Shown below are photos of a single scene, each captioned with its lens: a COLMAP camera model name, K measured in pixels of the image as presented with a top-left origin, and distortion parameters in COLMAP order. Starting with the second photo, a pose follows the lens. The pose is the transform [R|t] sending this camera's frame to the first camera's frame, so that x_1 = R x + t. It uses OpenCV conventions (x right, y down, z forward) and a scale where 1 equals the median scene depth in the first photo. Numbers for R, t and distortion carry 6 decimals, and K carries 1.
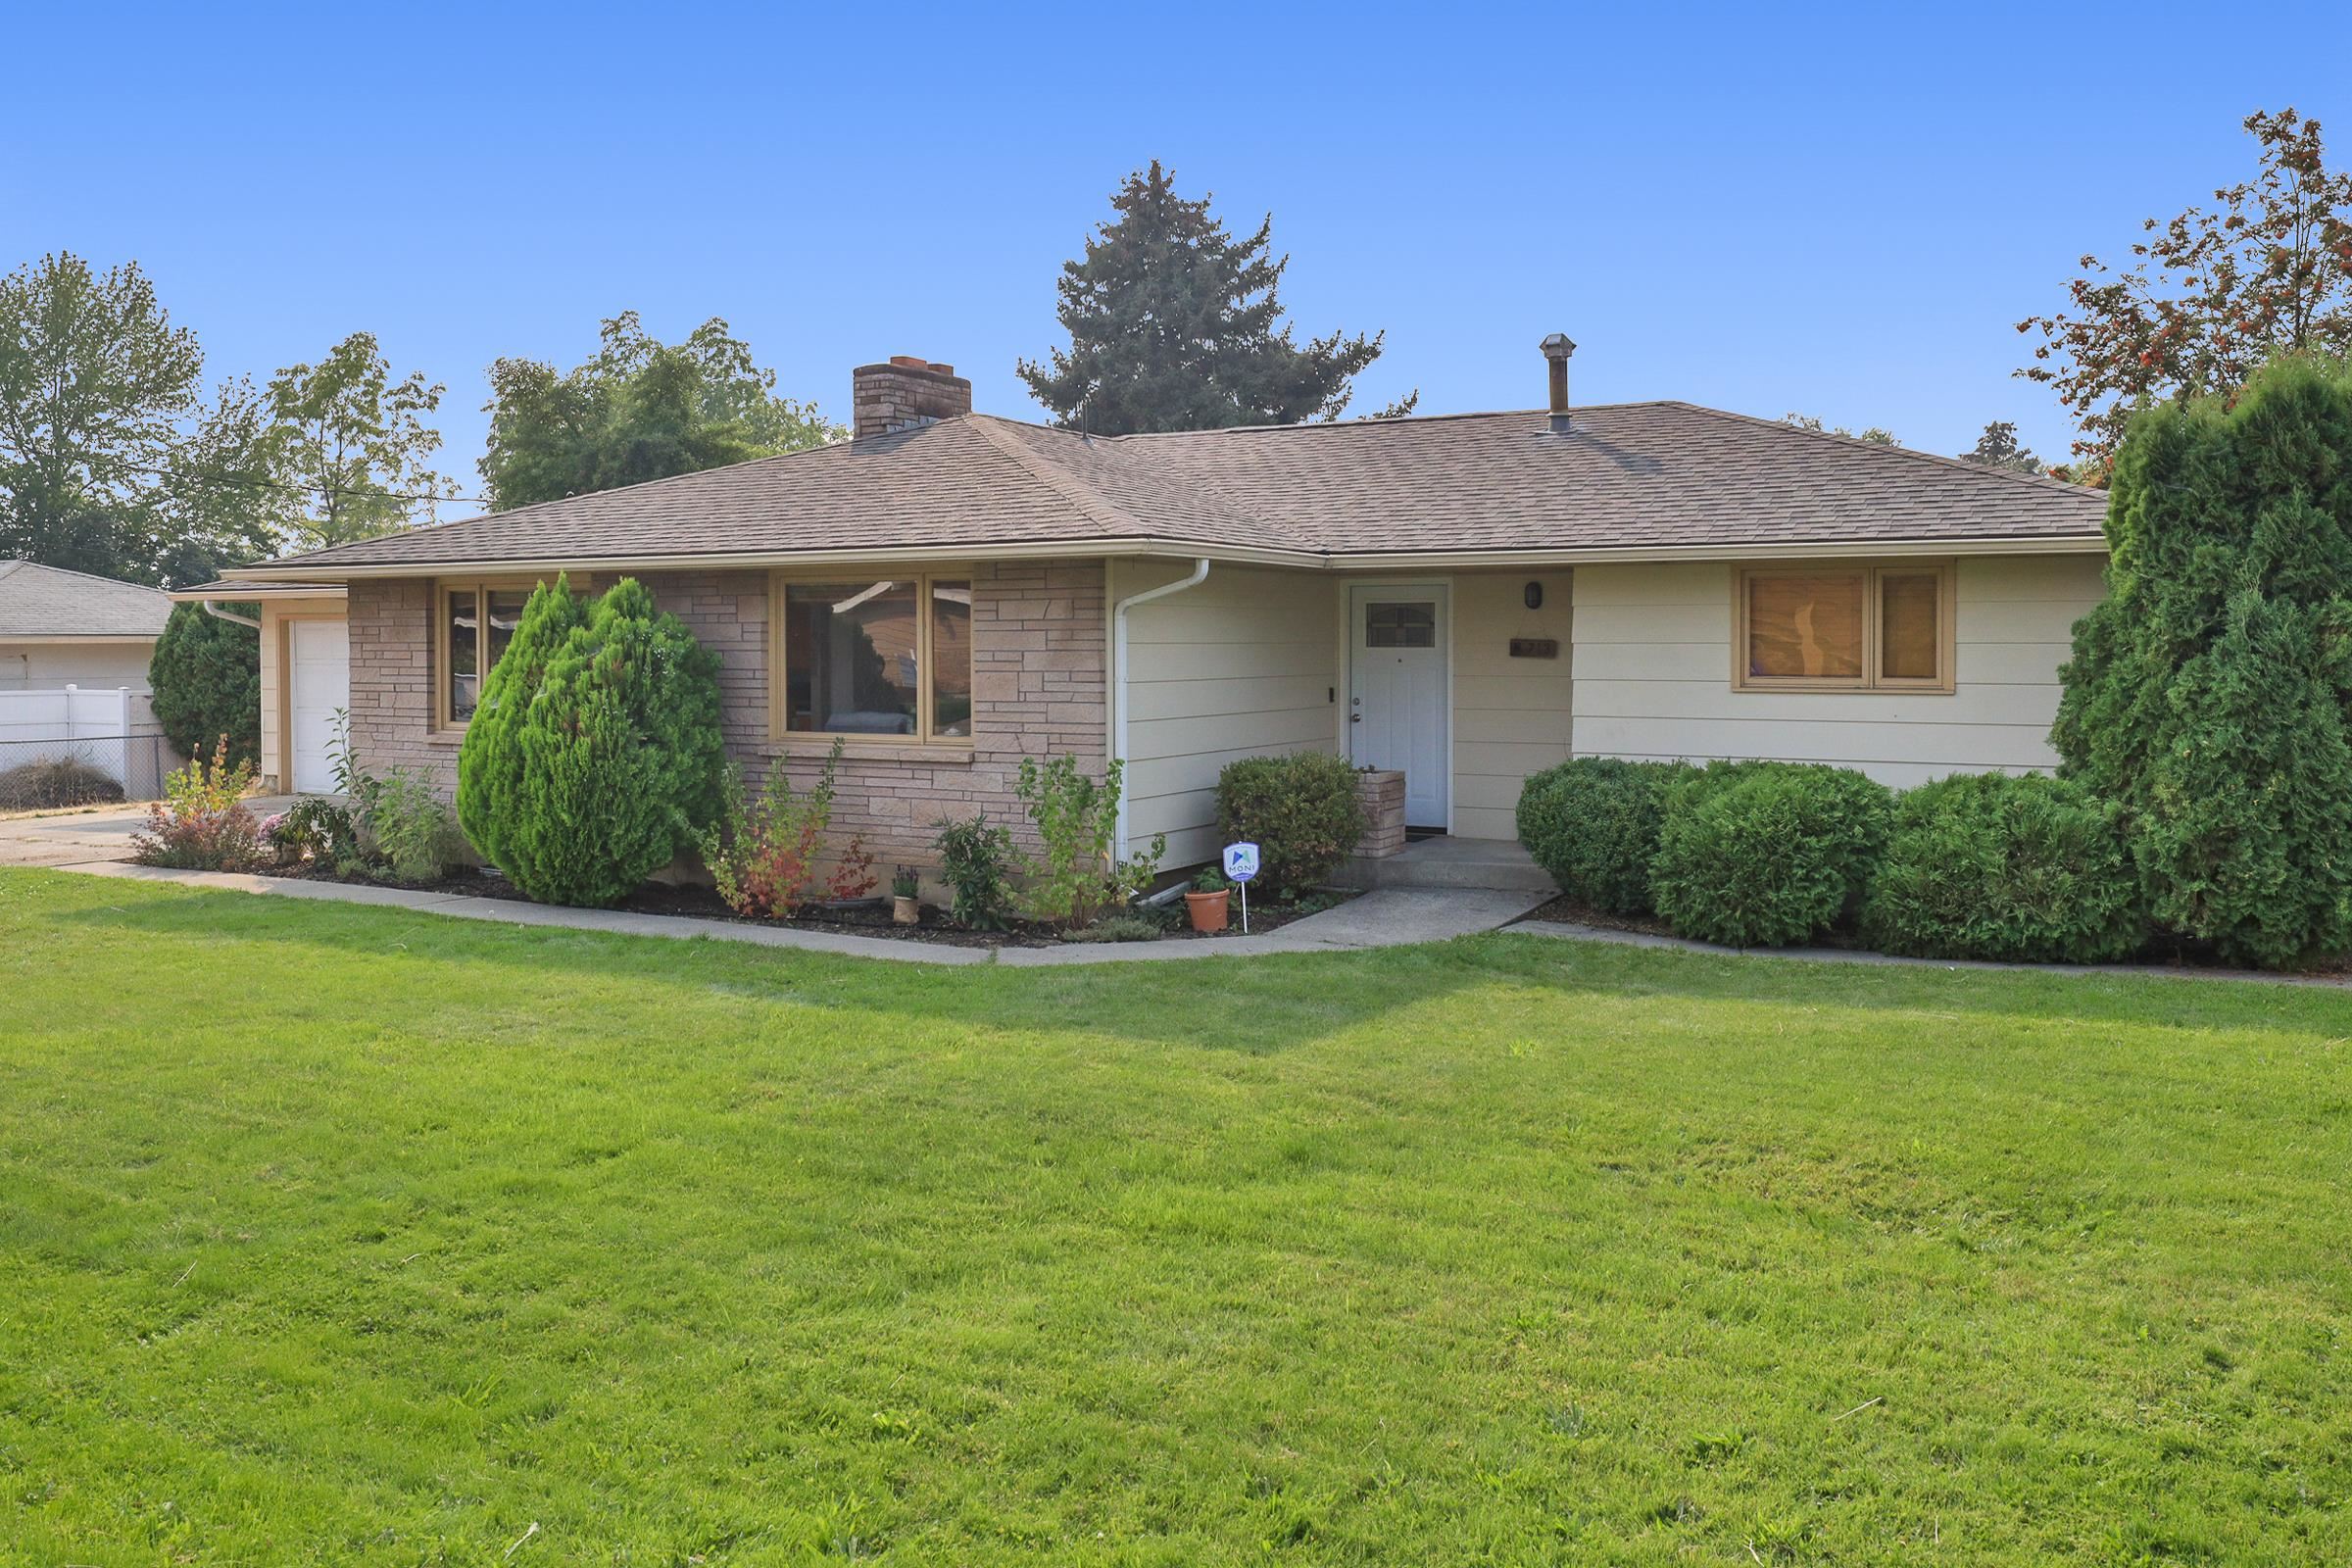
lens RADIAL K [[1837.4, 0, 1175.2], [0, 1837.4, 773.6], [0, 0, 1]] dist [-0.002624, -0.001778]
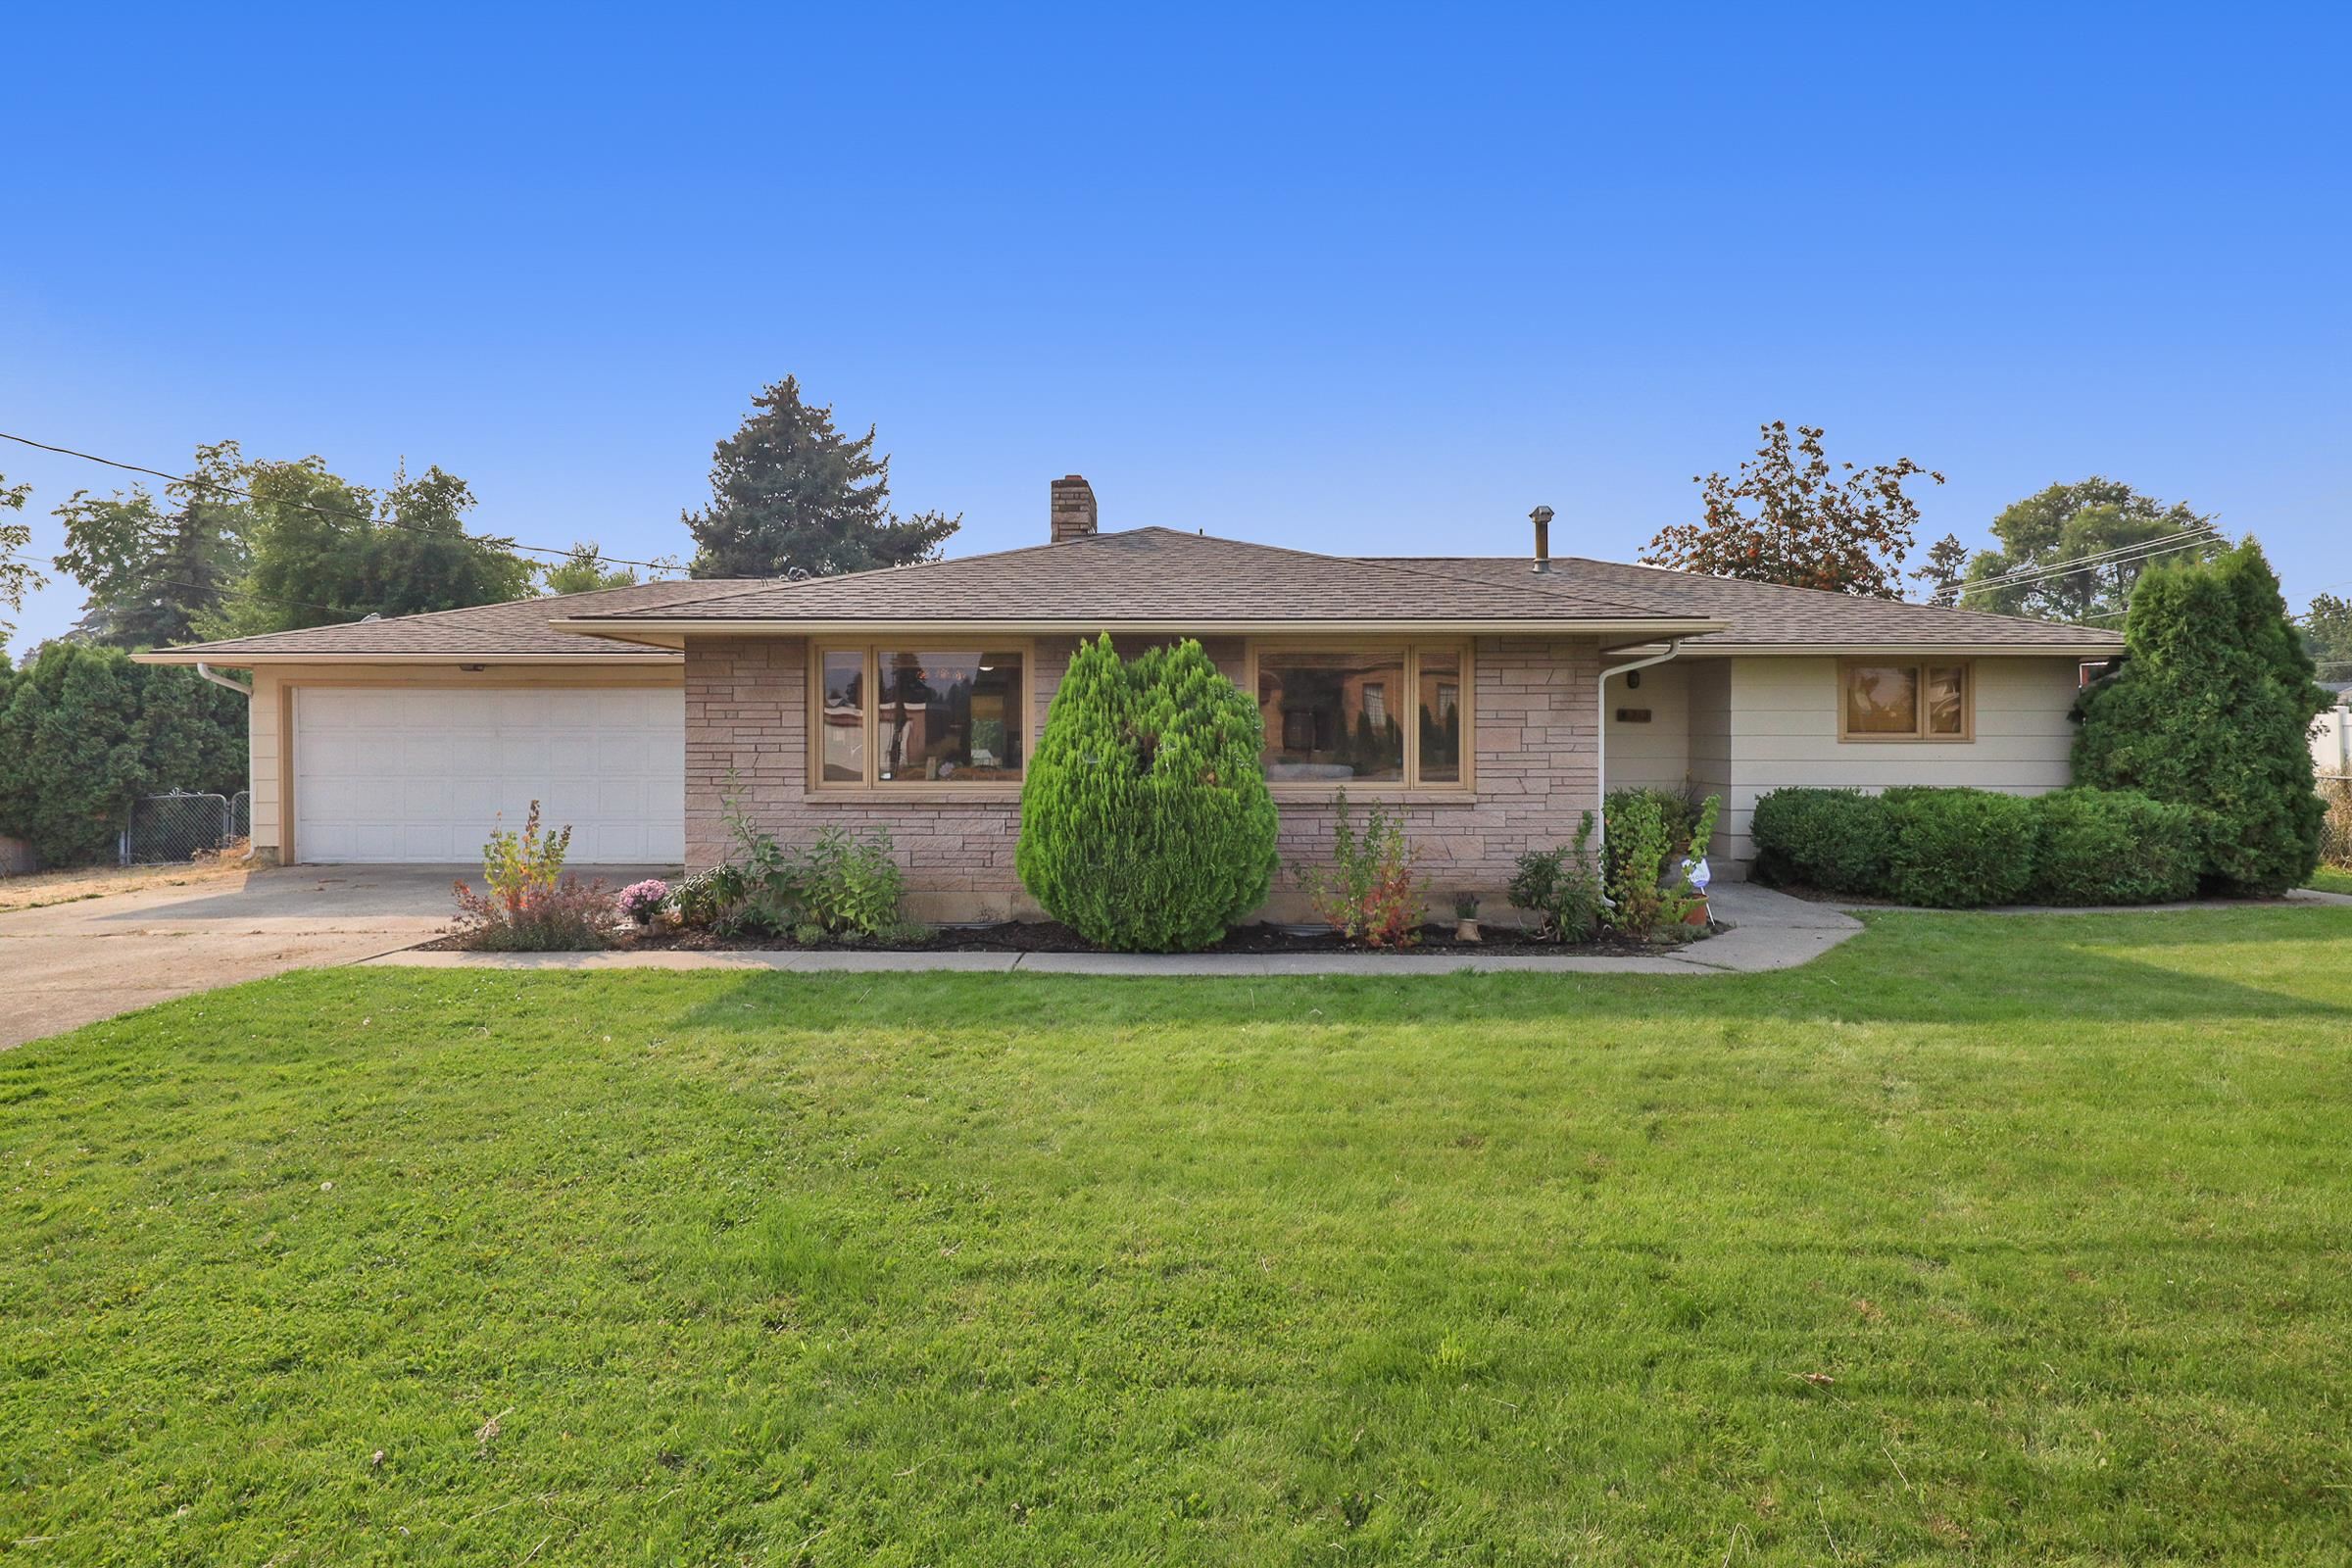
lens RADIAL K [[1136.0, 0, 1174.8], [0, 1136.0, 783.2], [0, 0, 1]] dist [0.000647, -0.000619]
pose [[0.877179, -0.020542, 0.479724, -0.524849], [0.032245, 0.999349, -0.016166, -0.010982], [-0.479080, 0.029649, 0.877270, 0.361414]]
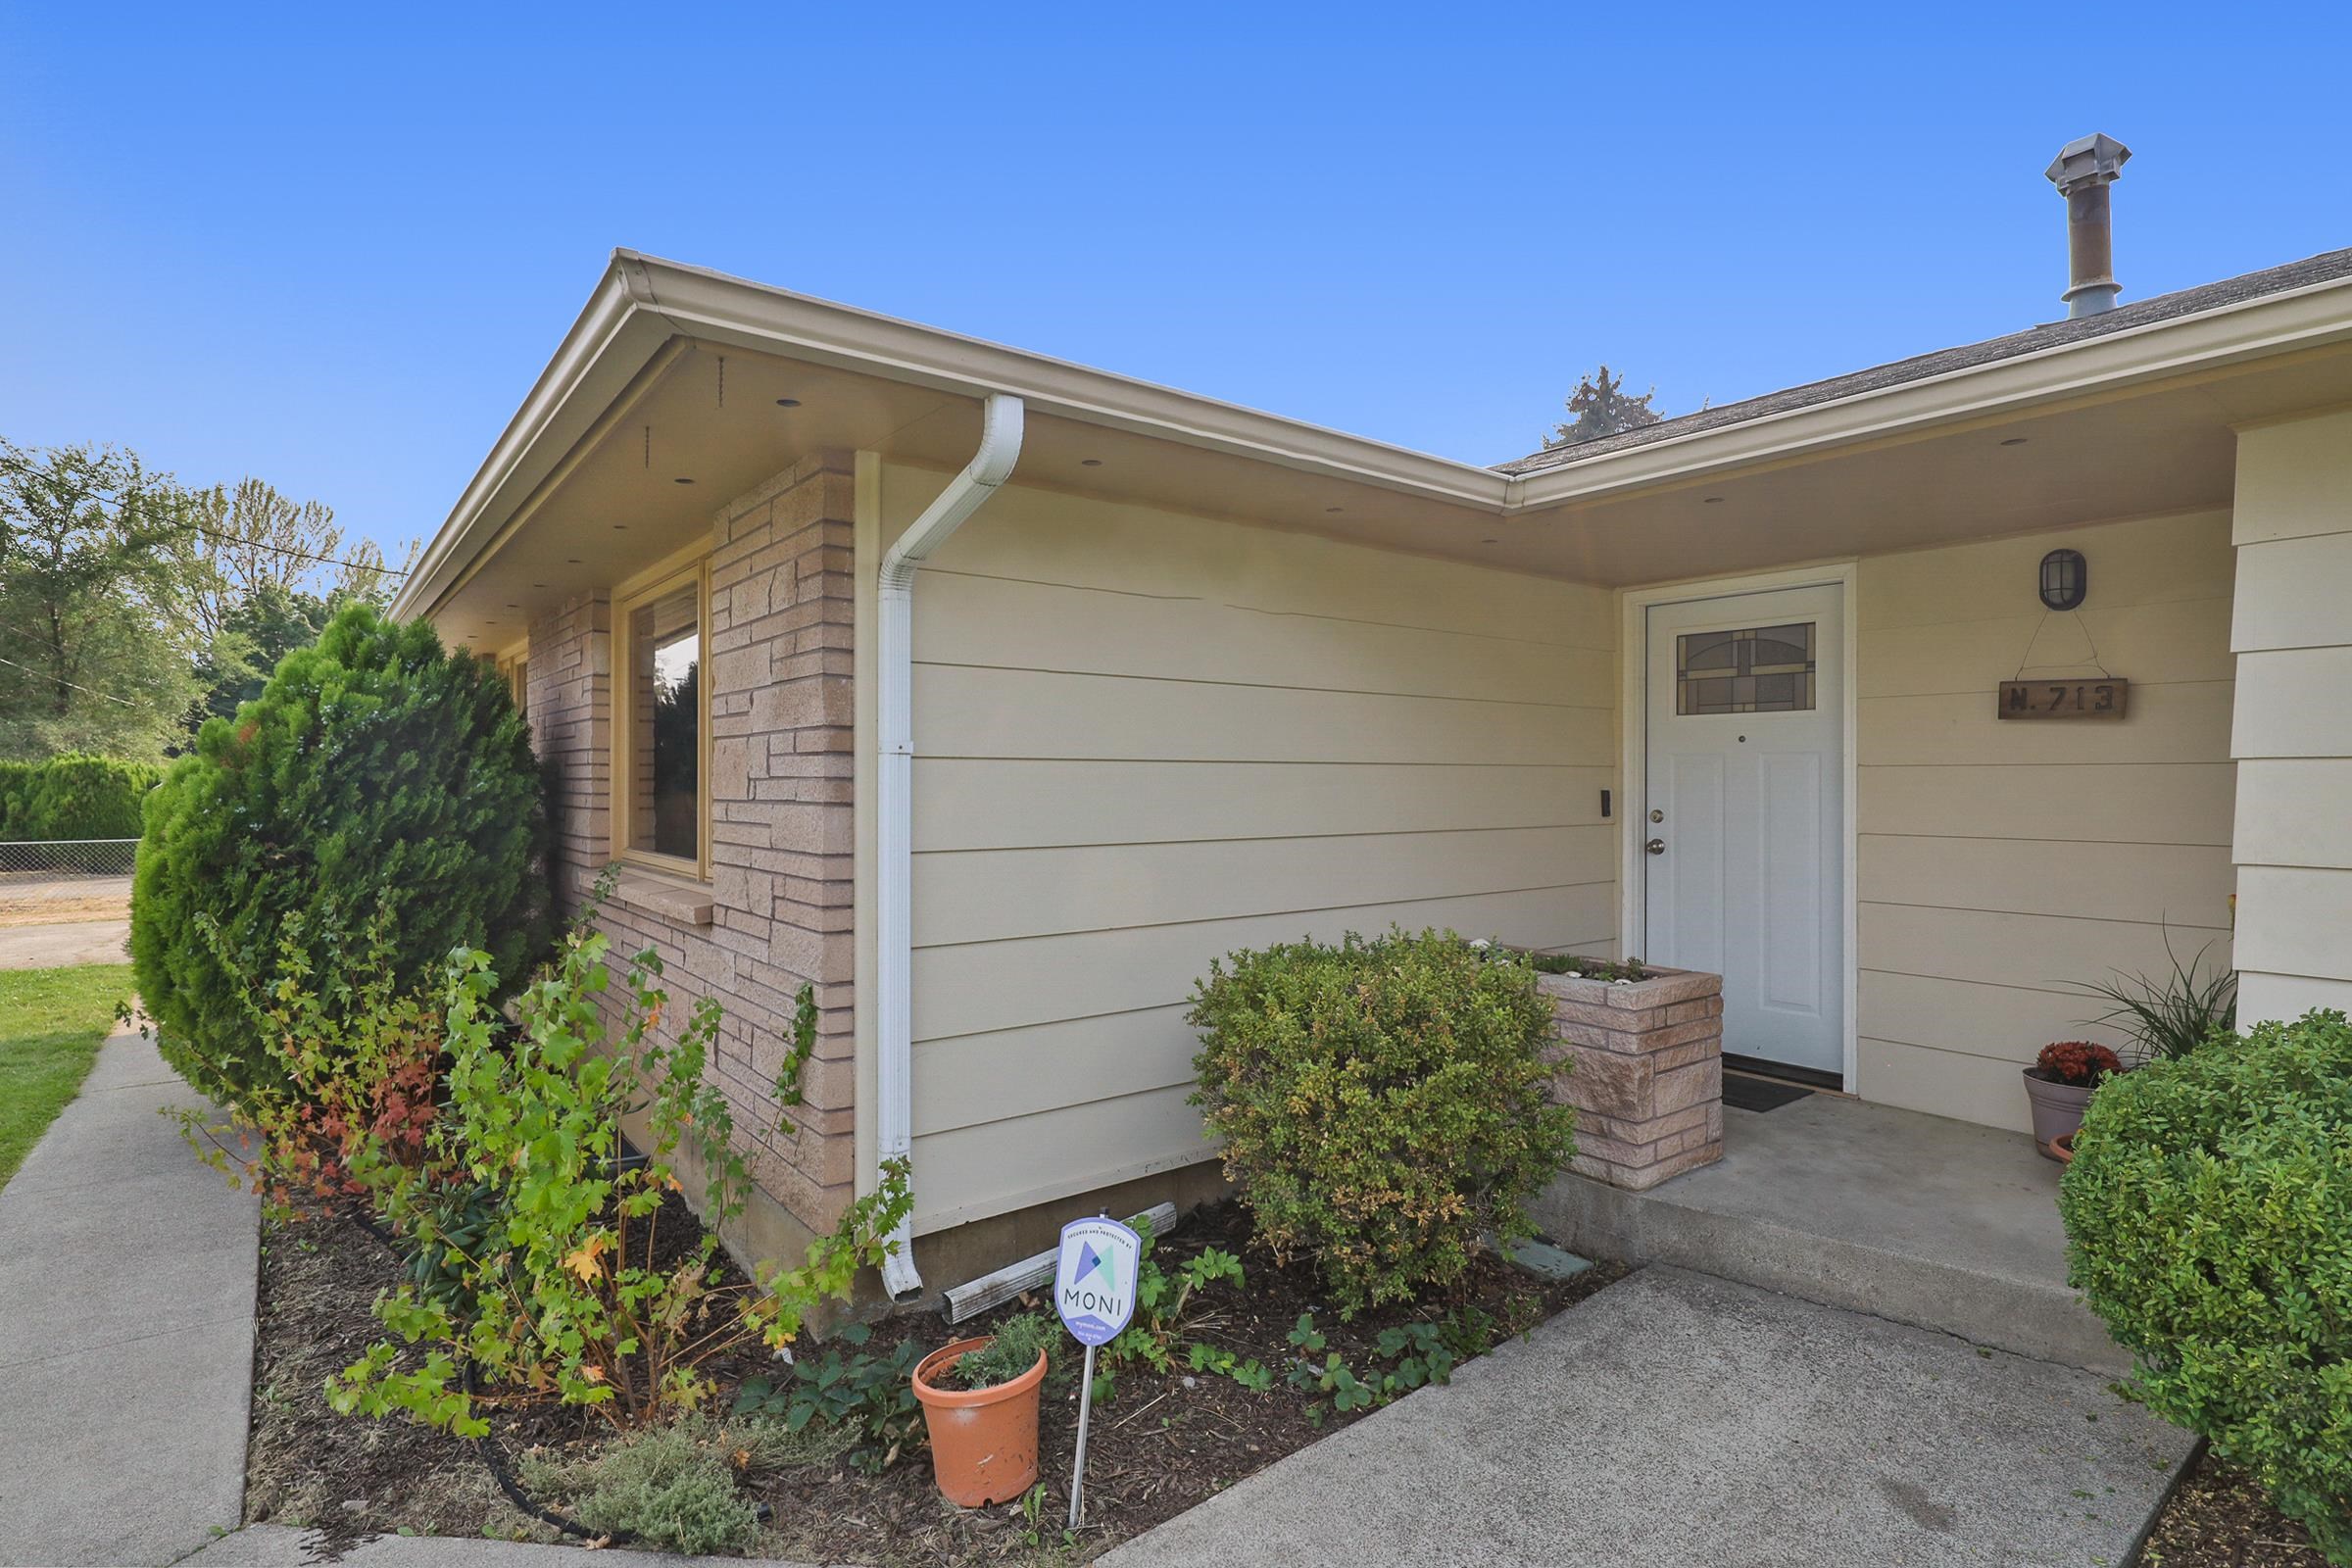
lens RADIAL K [[1171.2, 0, 1177.6], [0, 1171.2, 786.2], [0, 0, 1]] dist [0.000339, 0.000336]
pose [[0.920169, 0.006637, -0.391464, 0.103743], [-0.031515, 0.997868, -0.057159, -0.023685], [0.390250, 0.064933, 0.918416, 0.623465]]
